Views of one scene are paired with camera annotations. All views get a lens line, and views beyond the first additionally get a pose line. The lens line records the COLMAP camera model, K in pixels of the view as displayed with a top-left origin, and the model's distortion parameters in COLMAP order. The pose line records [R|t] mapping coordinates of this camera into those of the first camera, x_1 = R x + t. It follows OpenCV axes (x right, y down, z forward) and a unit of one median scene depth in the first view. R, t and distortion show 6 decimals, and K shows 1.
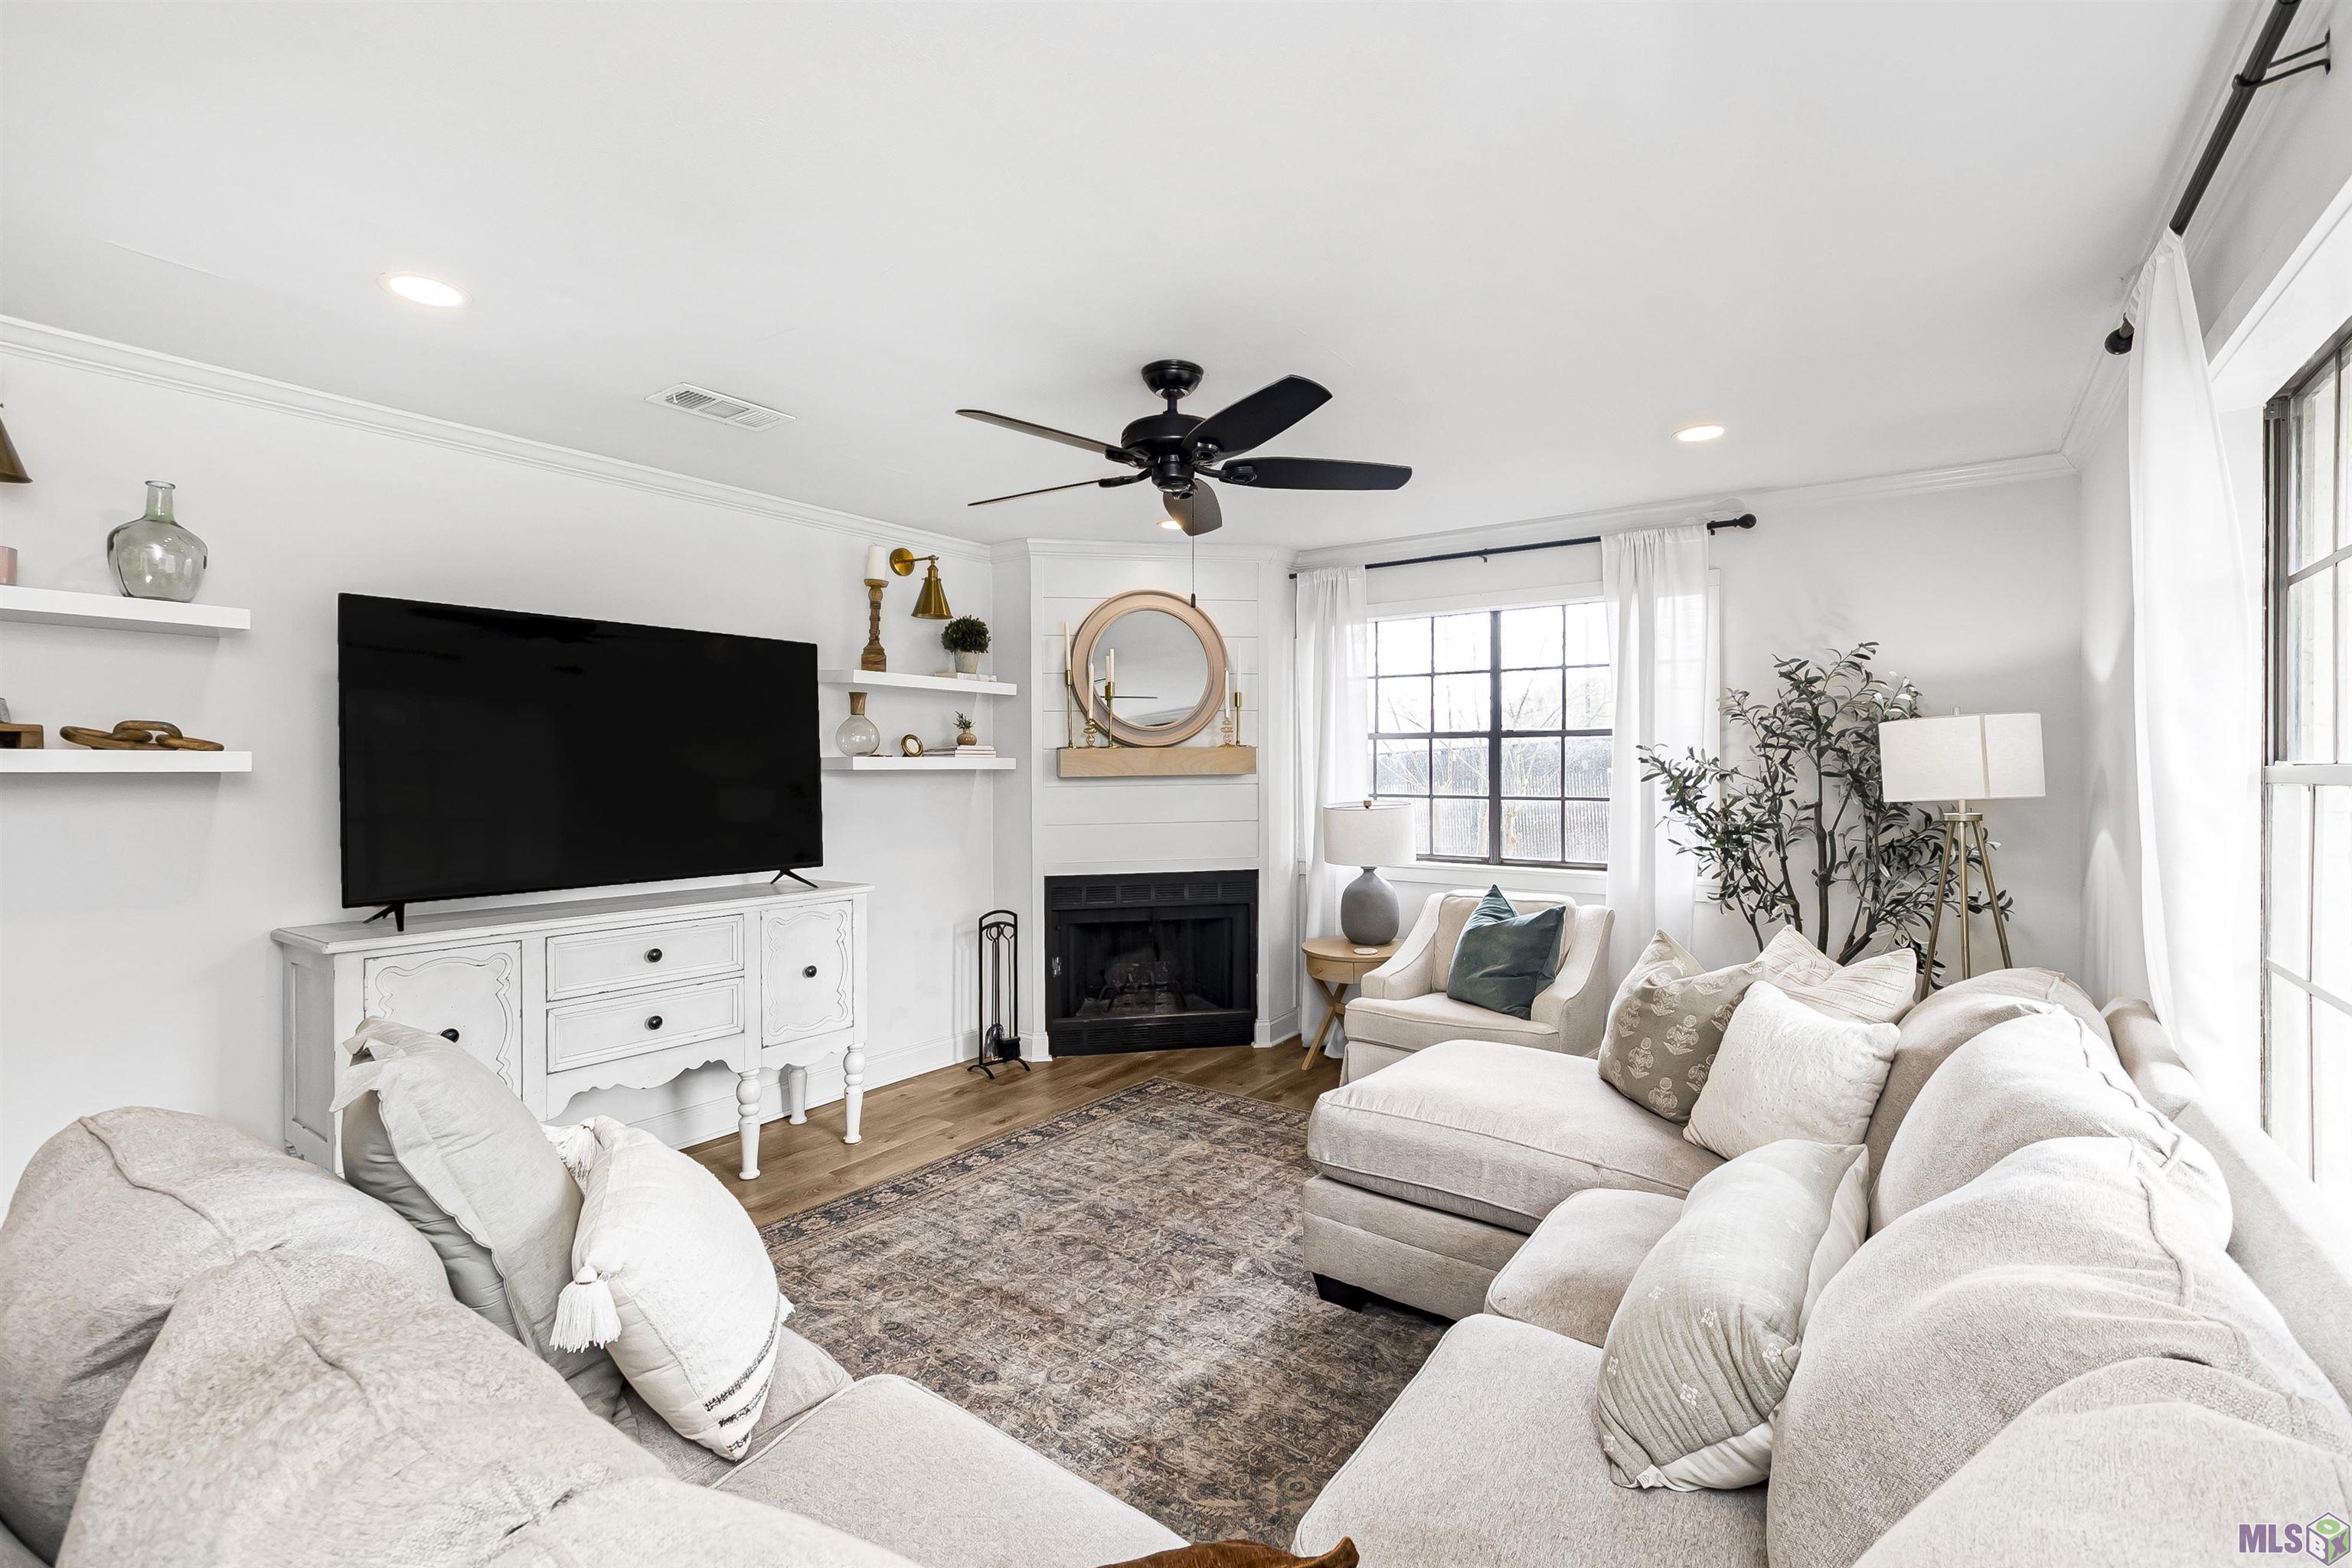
lens RADIAL K [[1006.4, 0, 1176.0], [0, 1006.4, 784.0], [0, 0, 1]] dist [0.000009, -0.000004]
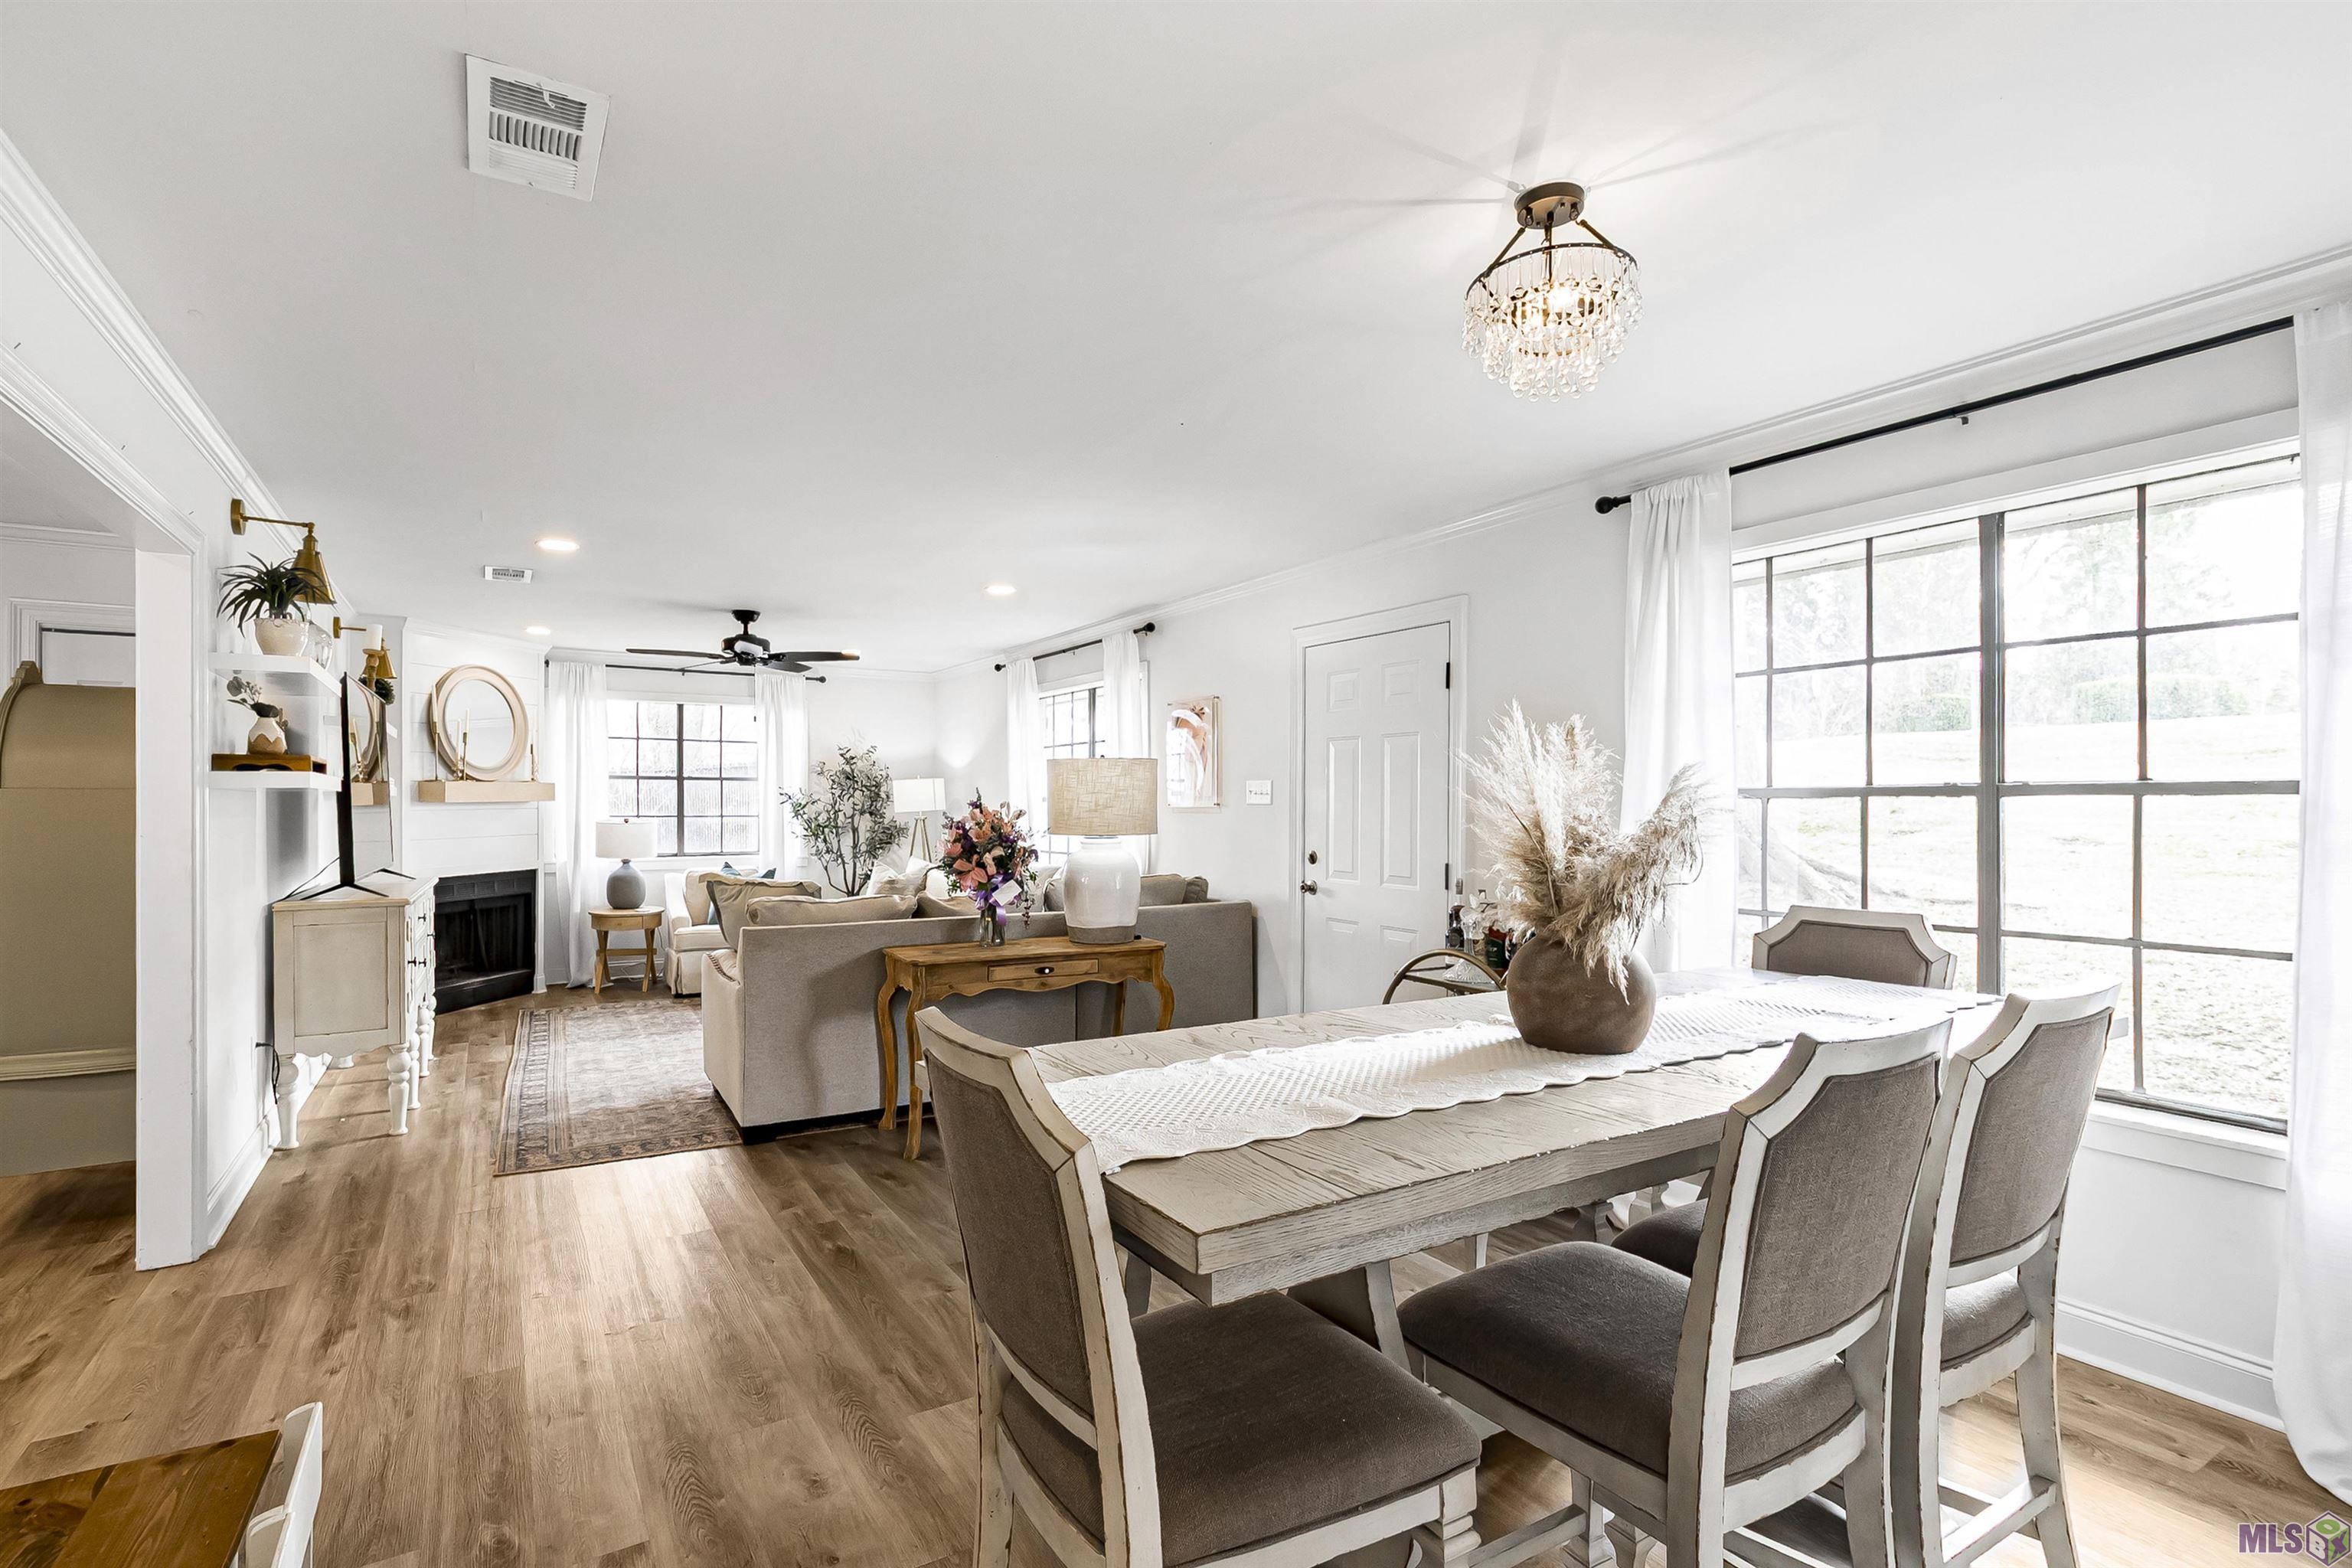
lens RADIAL K [[1077.5, 0, 1176.0], [0, 1077.5, 784.0], [0, 0, 1]] dist [0.000025, -0.000003]
pose [[0.371543, 0.022077, 0.928153, -1.063851], [0.014519, 0.999457, -0.029585, 0.025905], [-0.928302, 0.024468, 0.371021, -0.432626]]
